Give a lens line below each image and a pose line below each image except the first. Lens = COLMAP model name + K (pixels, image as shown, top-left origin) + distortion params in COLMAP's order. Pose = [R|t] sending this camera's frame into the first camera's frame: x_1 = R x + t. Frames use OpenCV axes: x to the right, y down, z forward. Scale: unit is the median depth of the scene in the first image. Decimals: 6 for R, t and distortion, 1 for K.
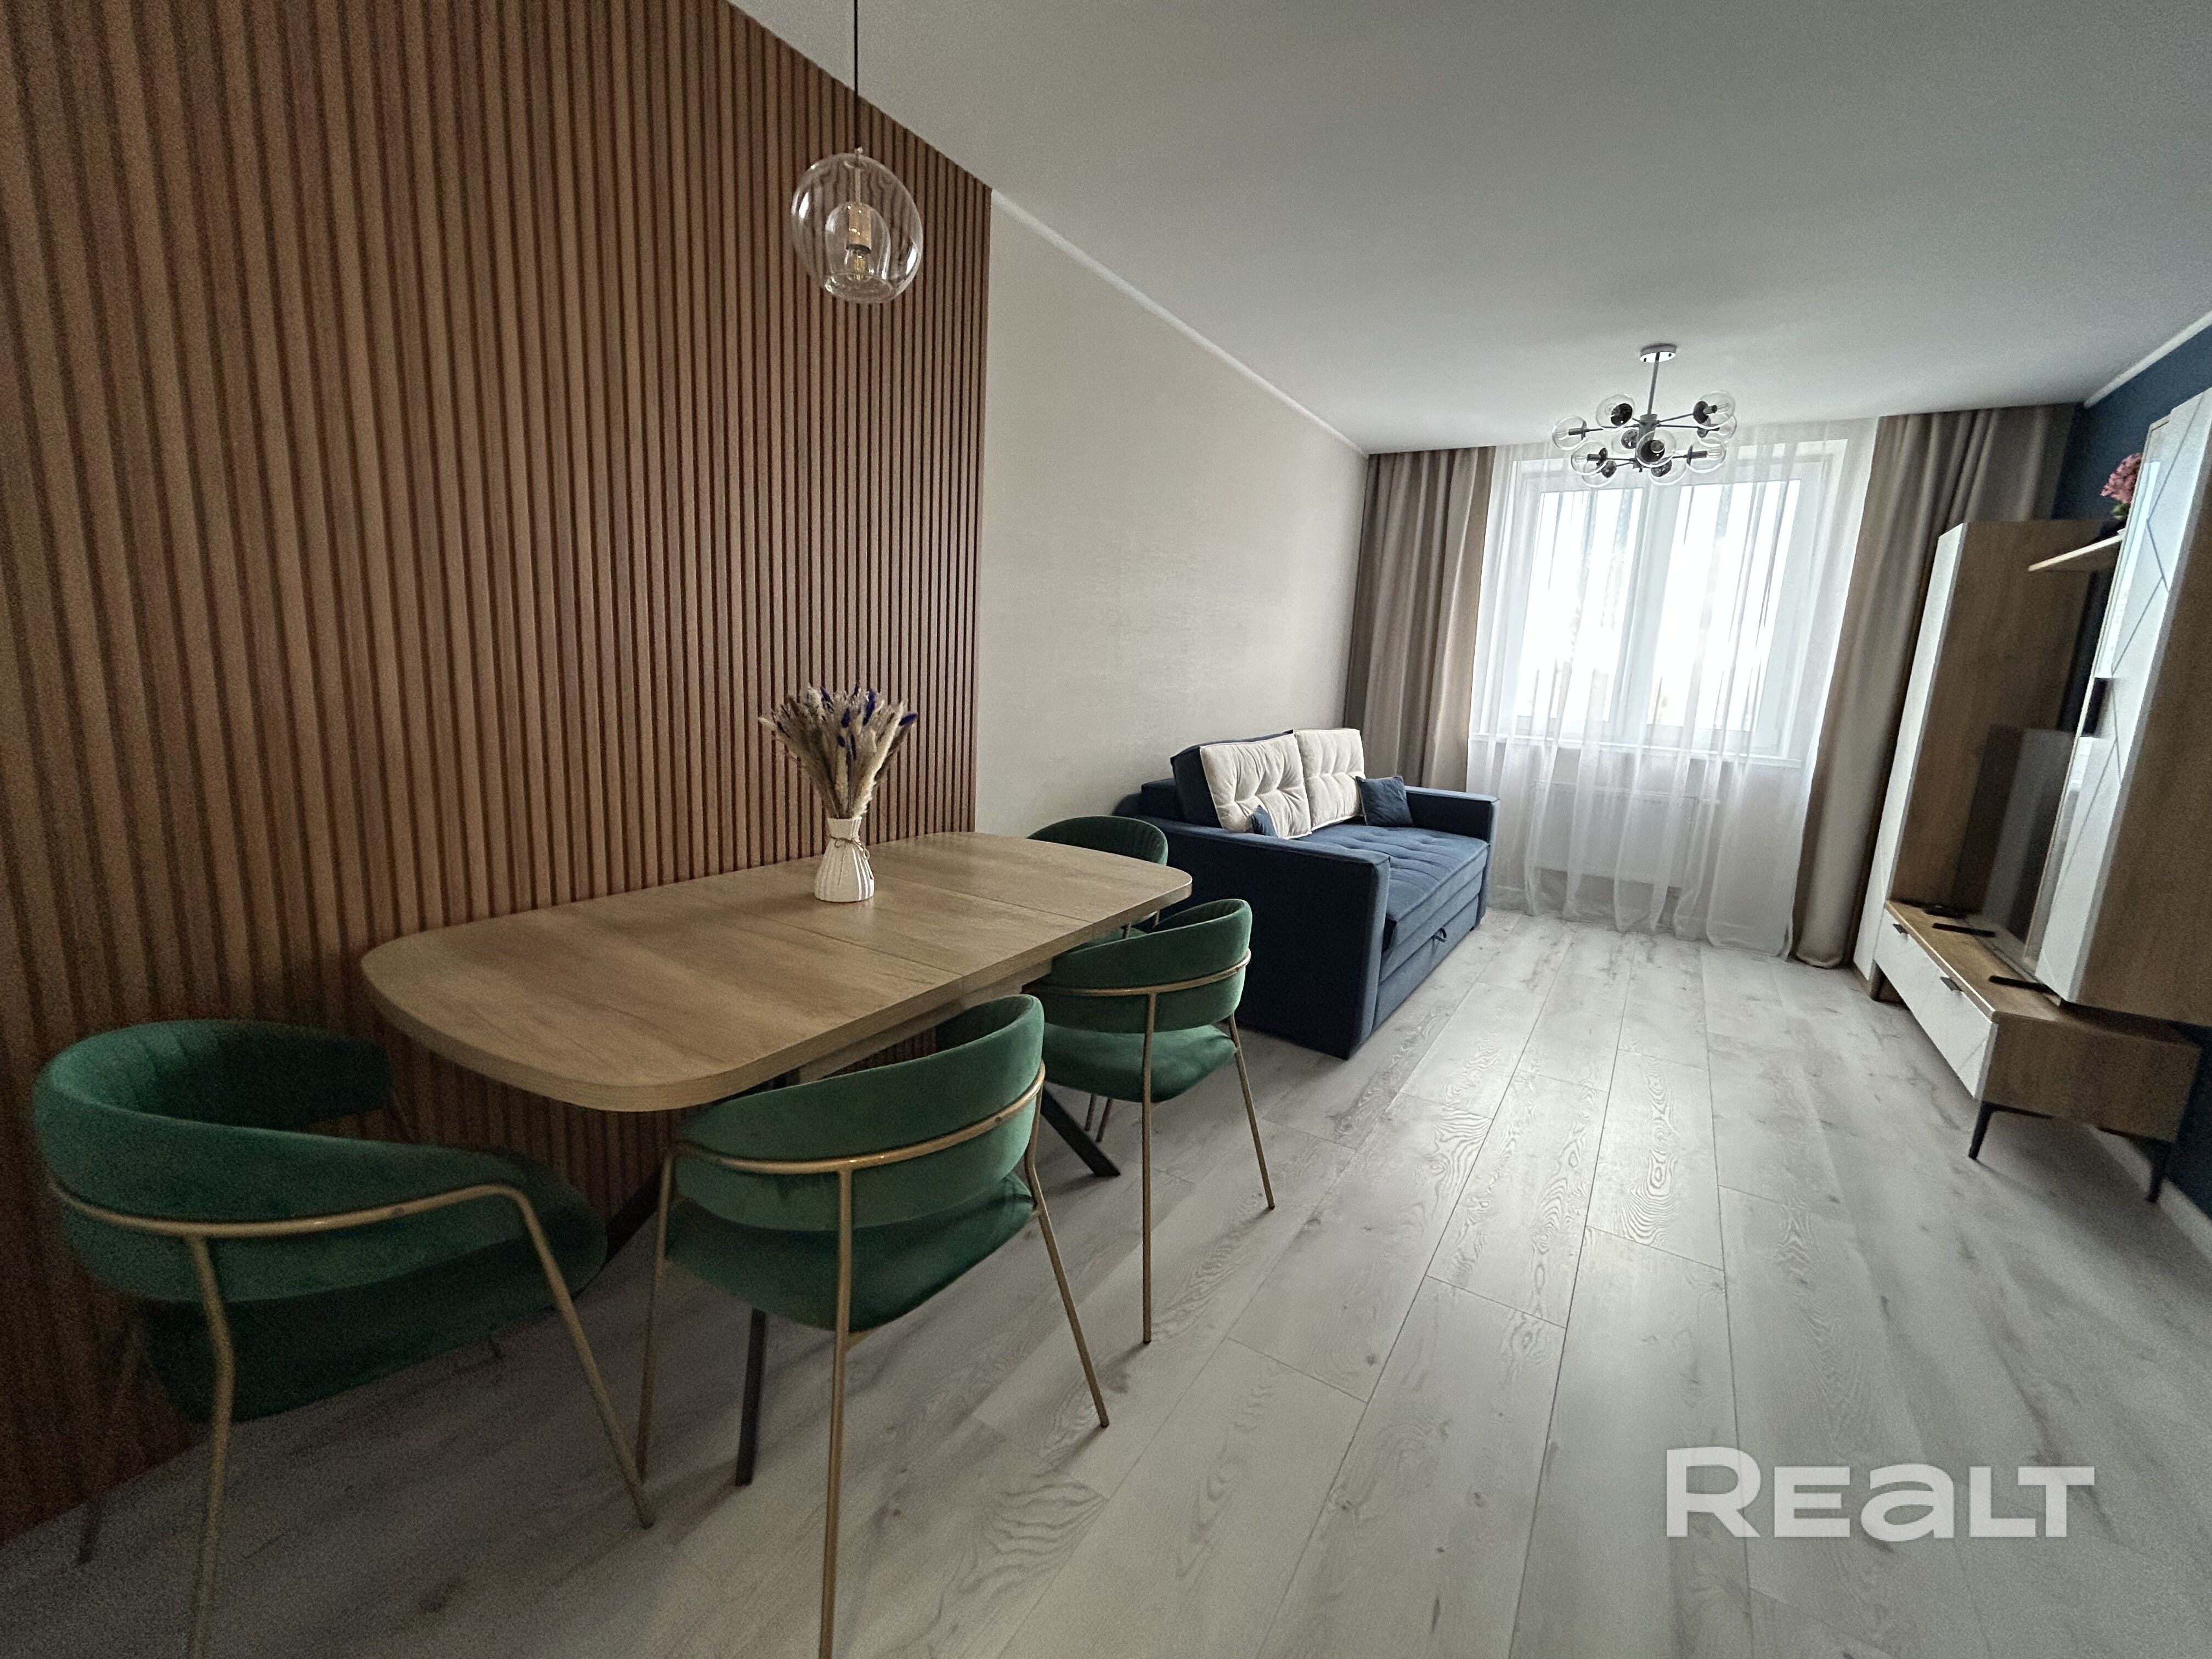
lens RADIAL K [[898.4, 0, 1107.3], [0, 898.4, 821.9], [0, 0, 1]] dist [0.003967, 0.000095]
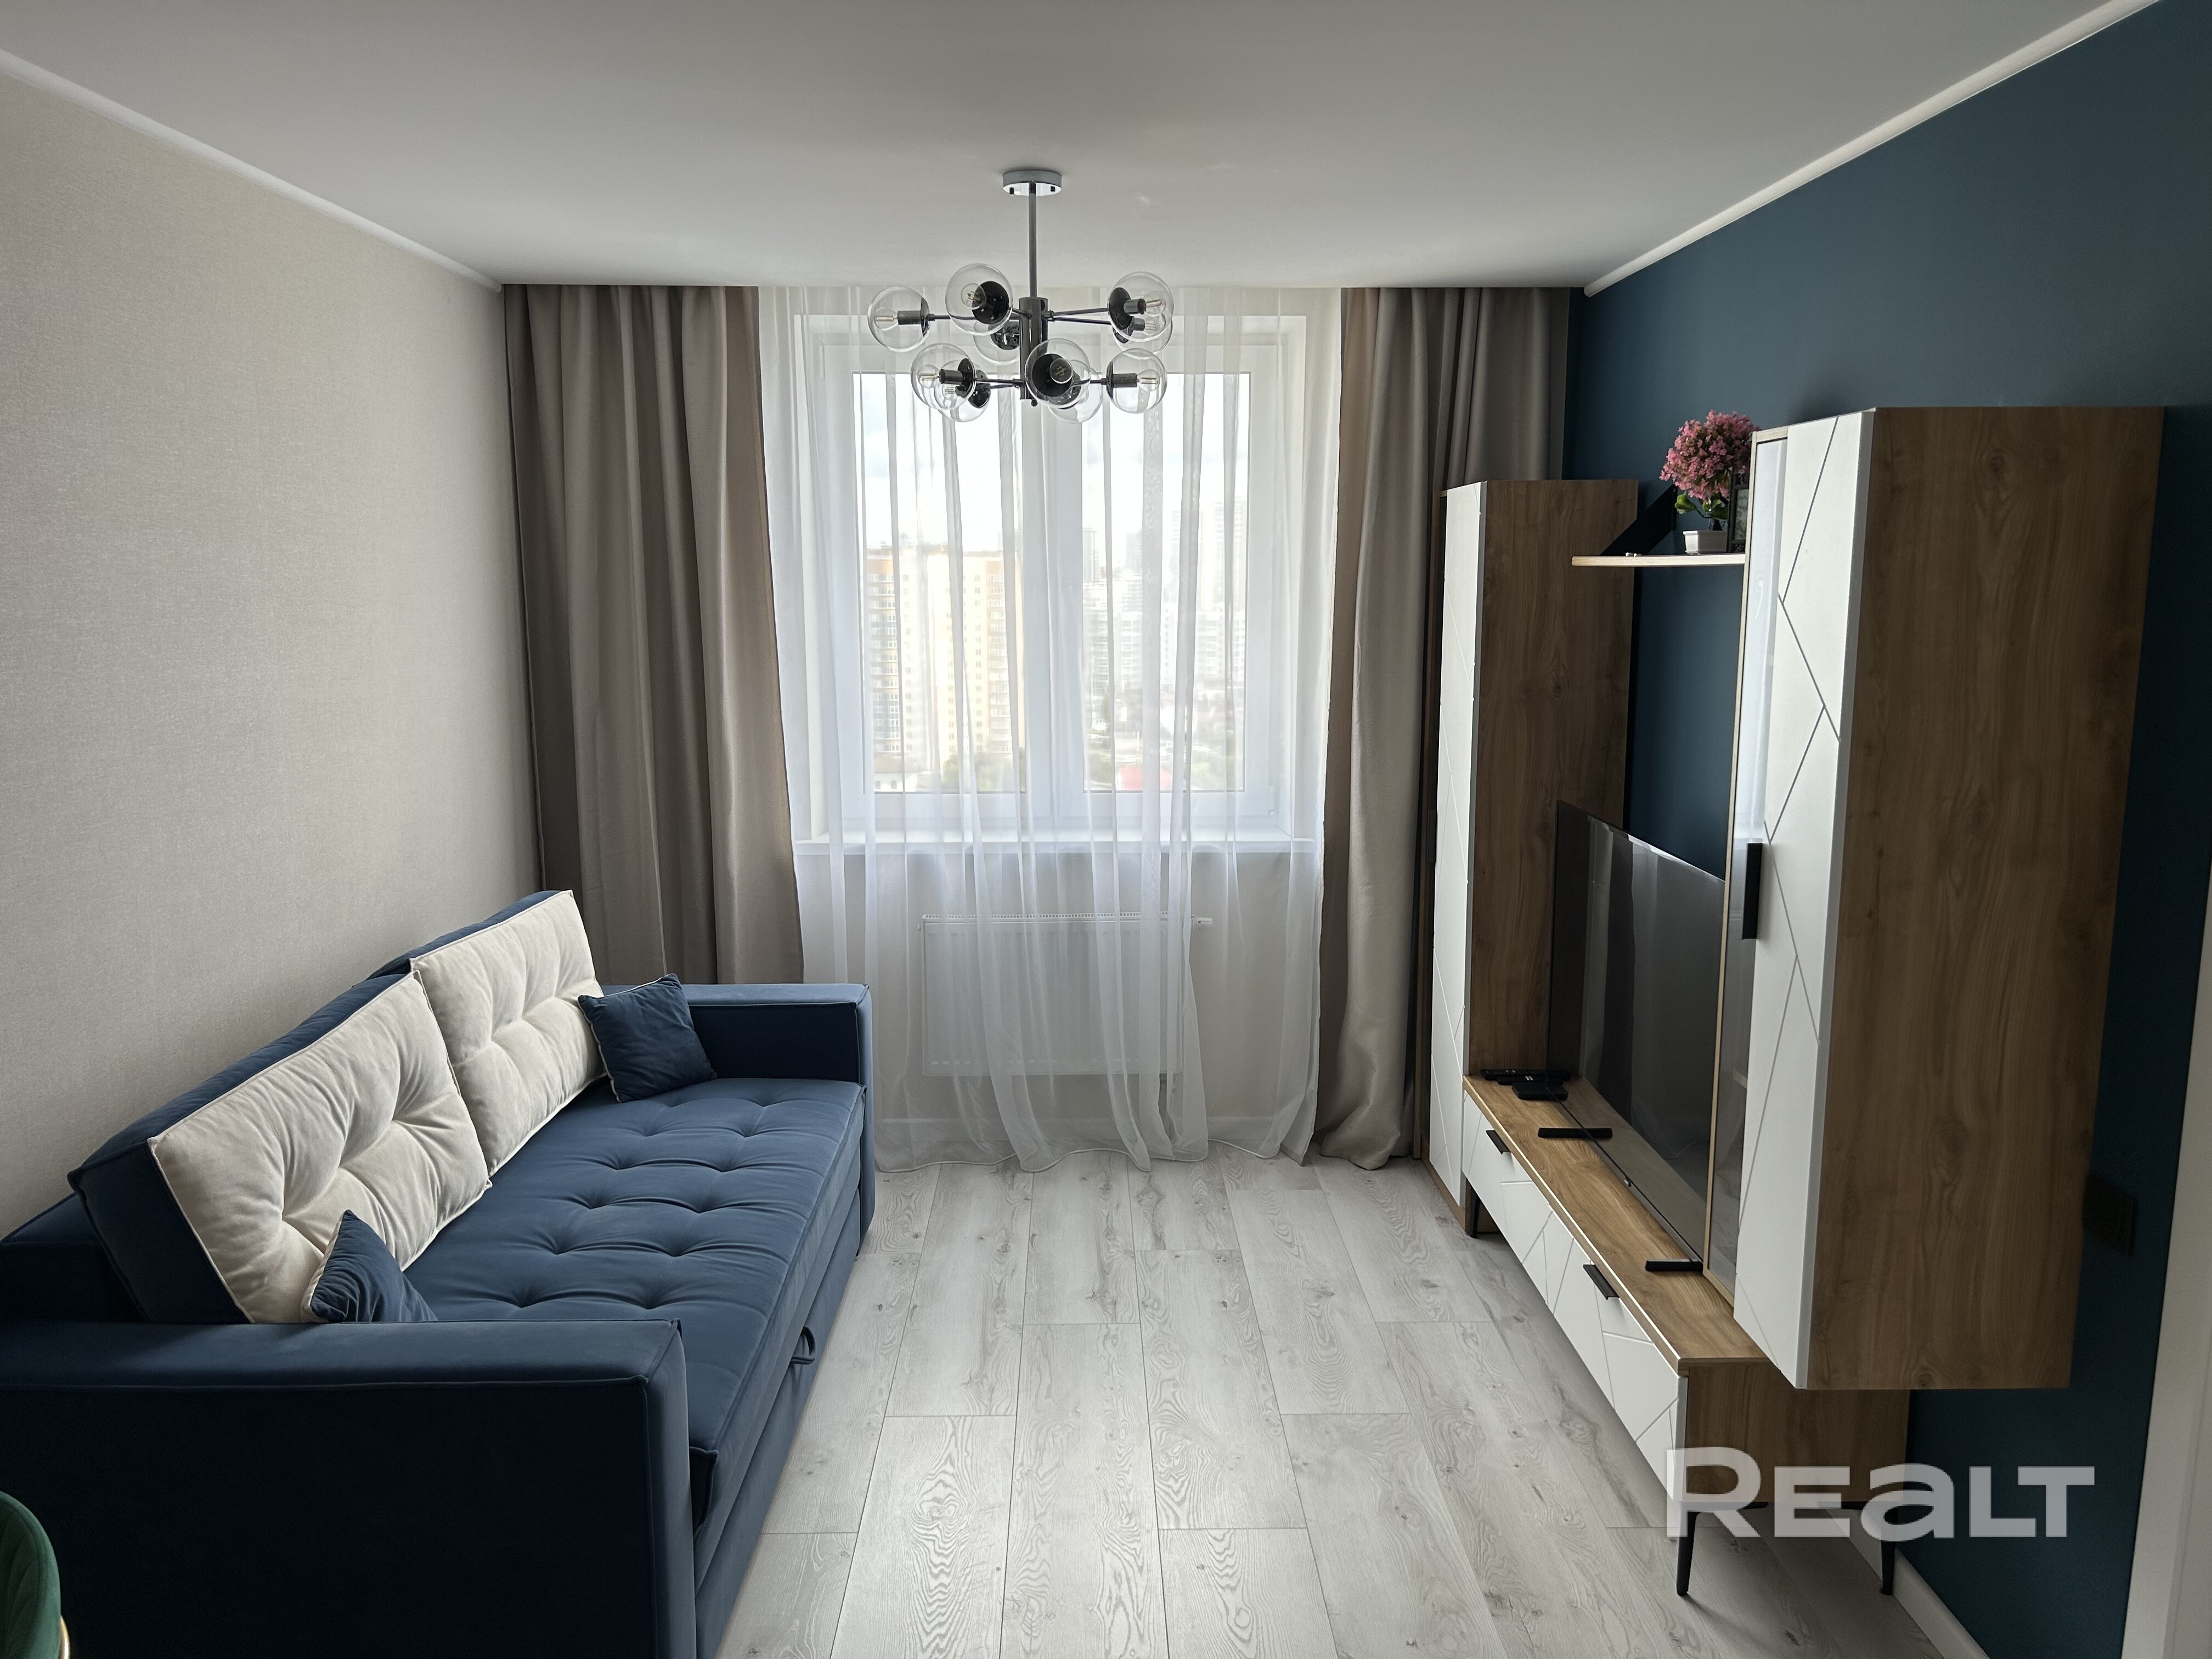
lens RADIAL K [[1664.4, 0, 1101.4], [0, 1664.4, 832.0], [0, 0, 1]] dist [0.029165, -0.009029]
pose [[0.836170, -0.136919, 0.531105, 0.066470], [0.140053, 0.989539, 0.034605, -0.147378], [-0.530287, 0.045447, 0.846599, 0.147674]]
